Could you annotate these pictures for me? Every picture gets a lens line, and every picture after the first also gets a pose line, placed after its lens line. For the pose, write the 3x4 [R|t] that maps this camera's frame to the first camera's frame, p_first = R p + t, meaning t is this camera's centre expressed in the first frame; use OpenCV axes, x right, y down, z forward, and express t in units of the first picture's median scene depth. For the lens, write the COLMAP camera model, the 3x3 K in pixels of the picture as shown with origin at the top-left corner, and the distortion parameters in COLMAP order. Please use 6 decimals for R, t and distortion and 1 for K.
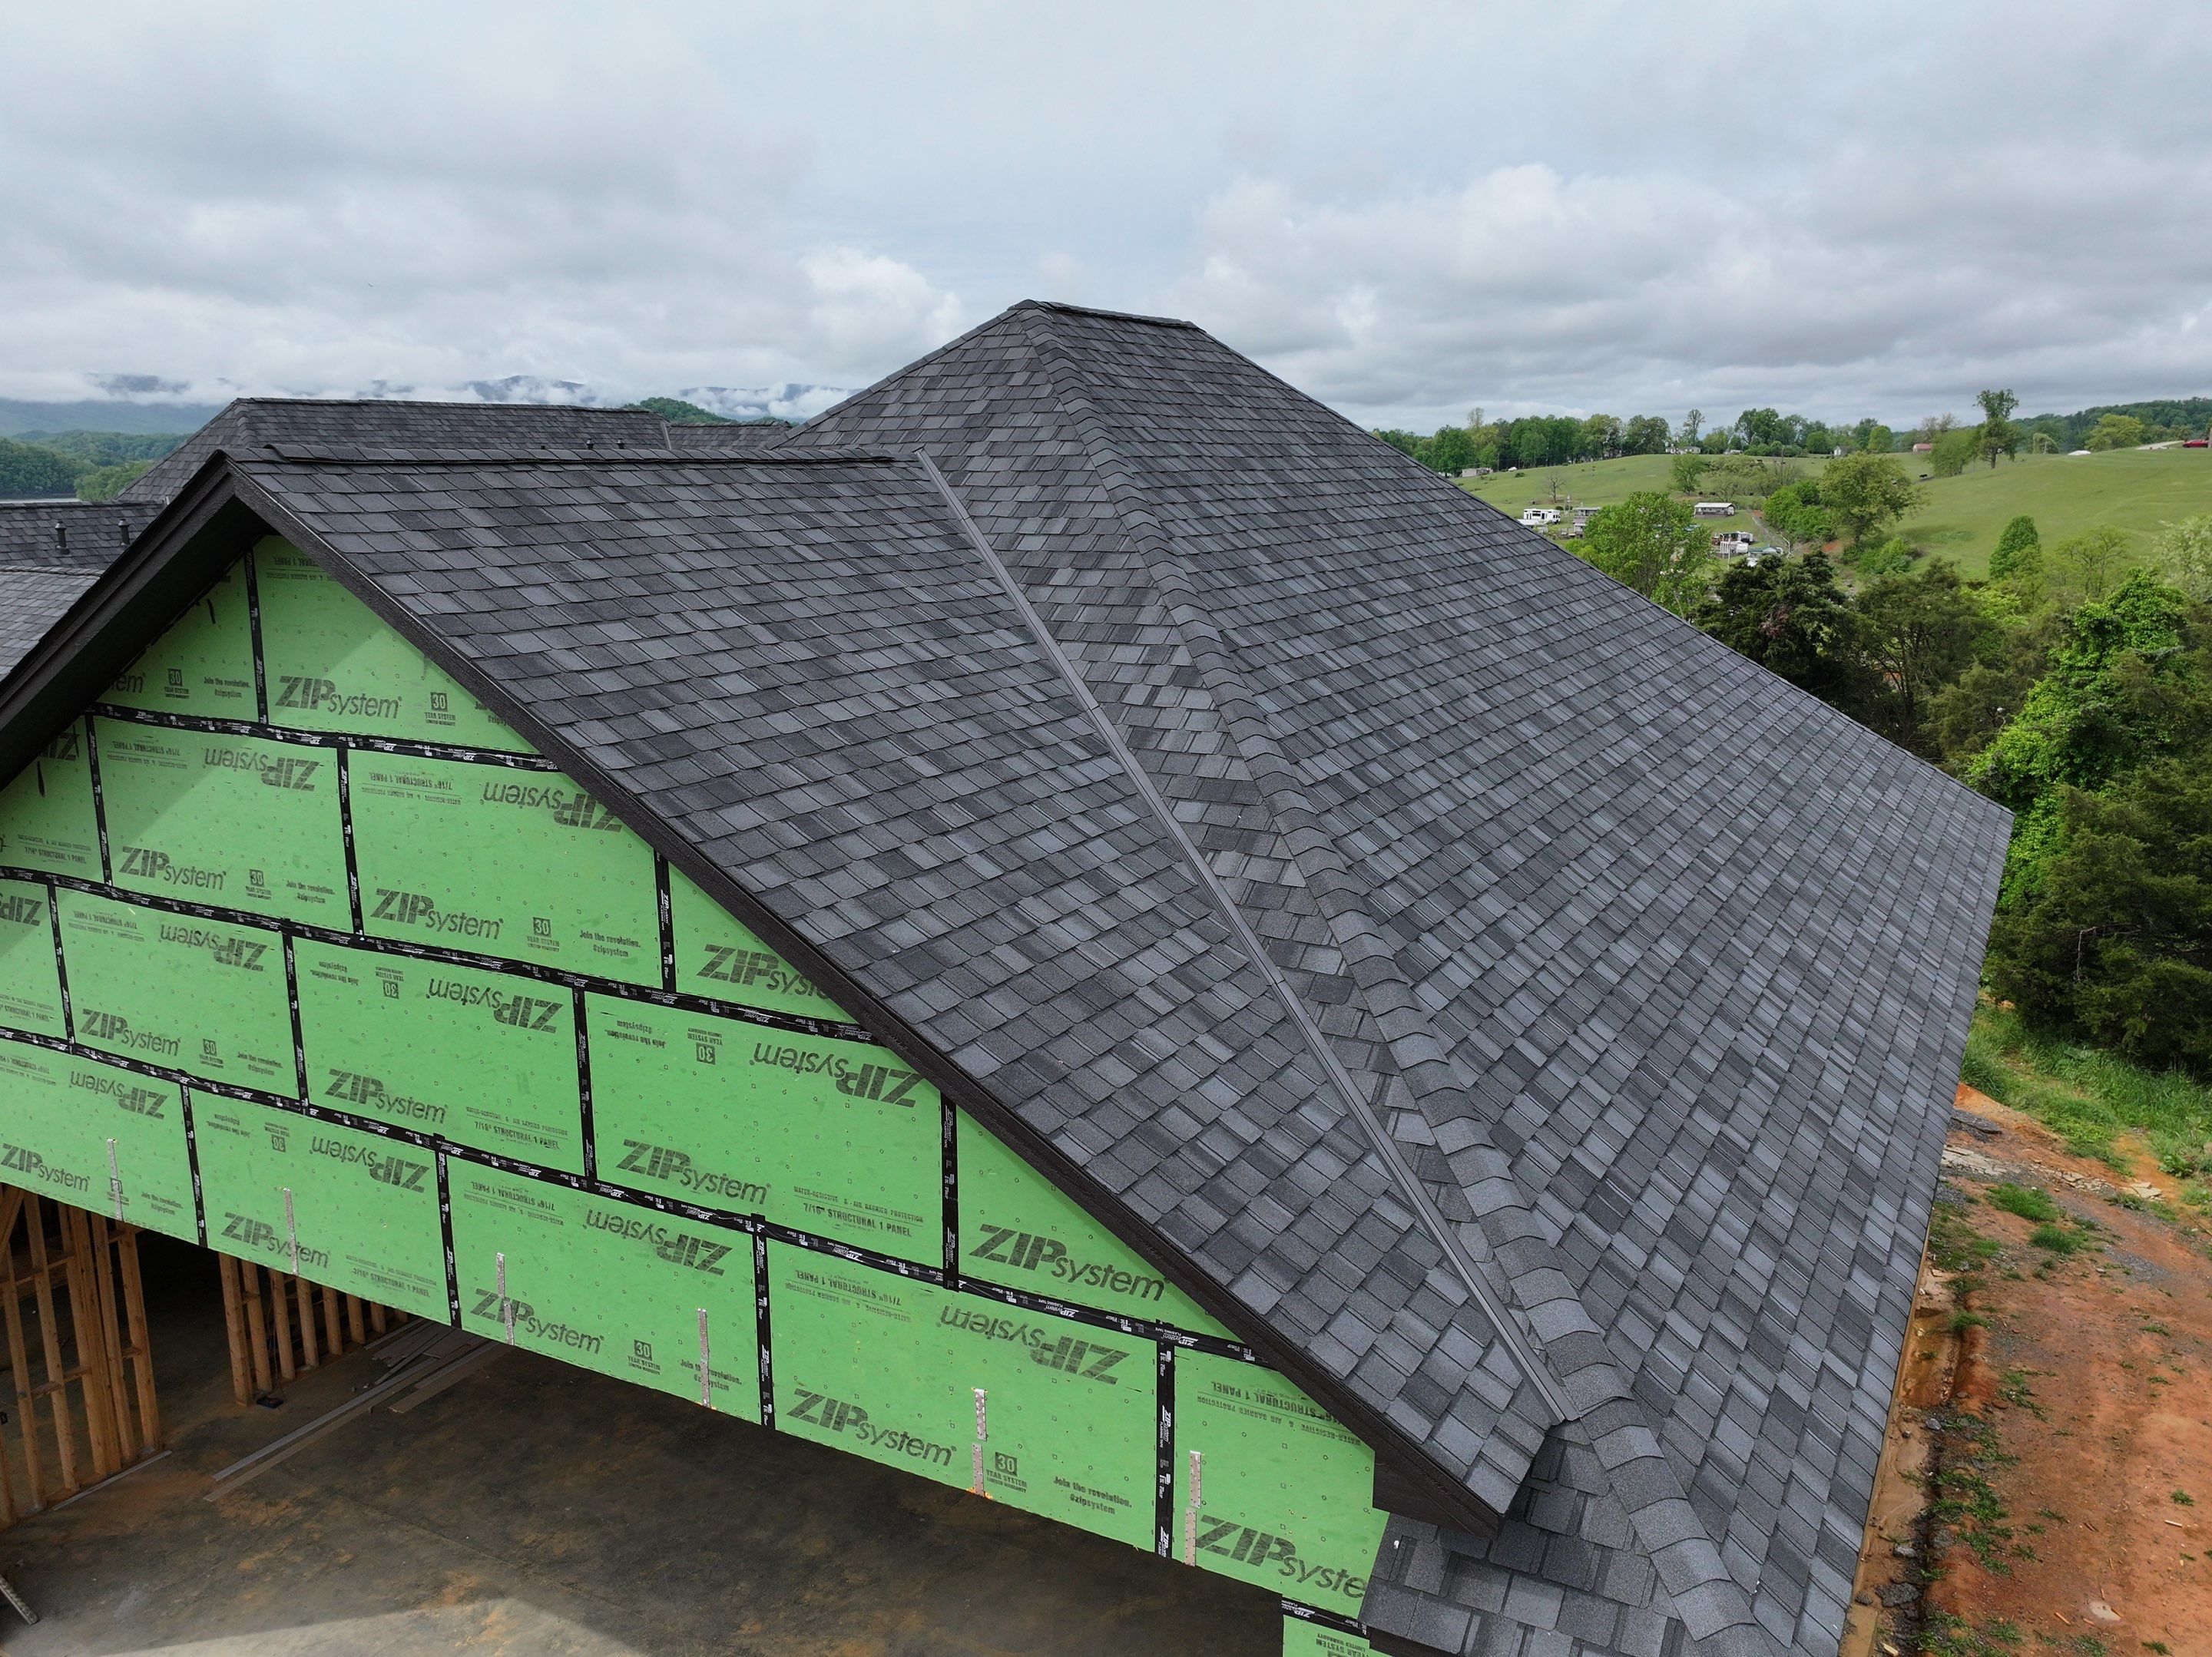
lens RADIAL K [[1756.6, 0, 1106.2], [0, 1756.6, 831.1], [0, 0, 1]] dist [0.006134, 0.004766]
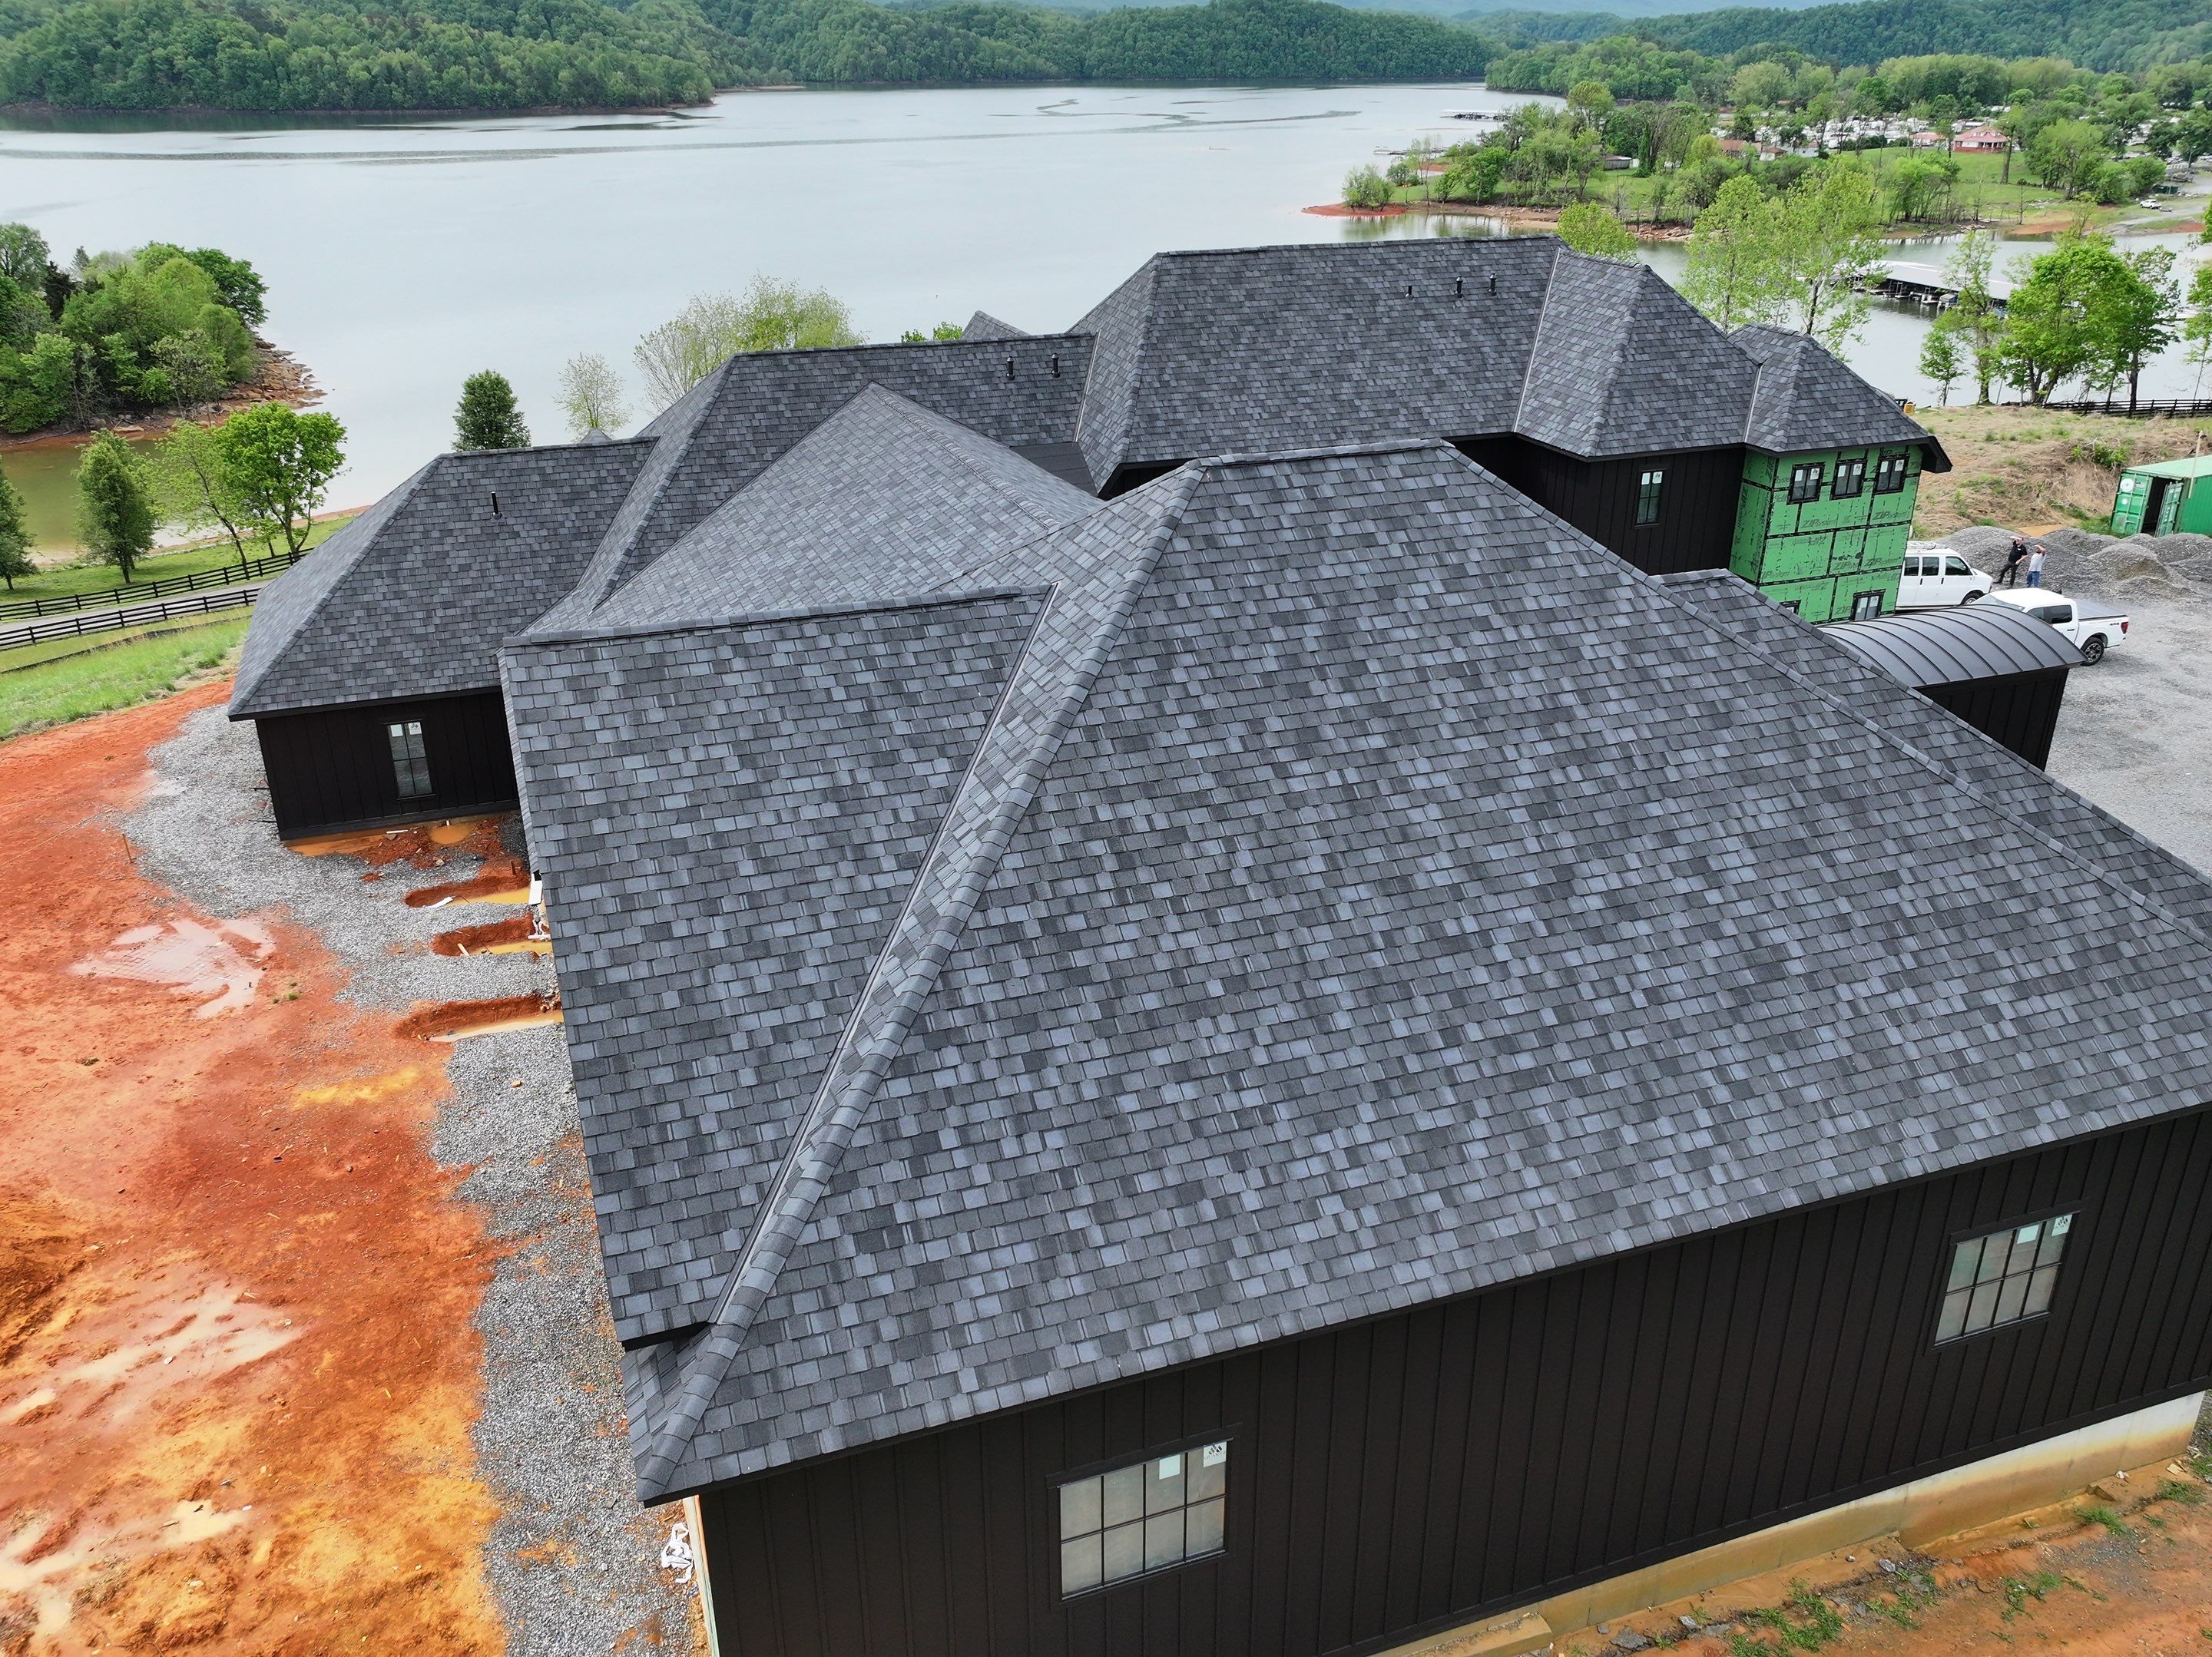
lens RADIAL K [[1756.6, 0, 1103.2], [0, 1756.6, 833.7], [0, 0, 1]] dist [0.006134, 0.004766]
pose [[0.754063, 0.270933, -0.598318, 1.150133], [-0.138614, 0.956084, 0.258243, -0.543855], [0.642009, -0.111796, 0.758502, -0.122160]]
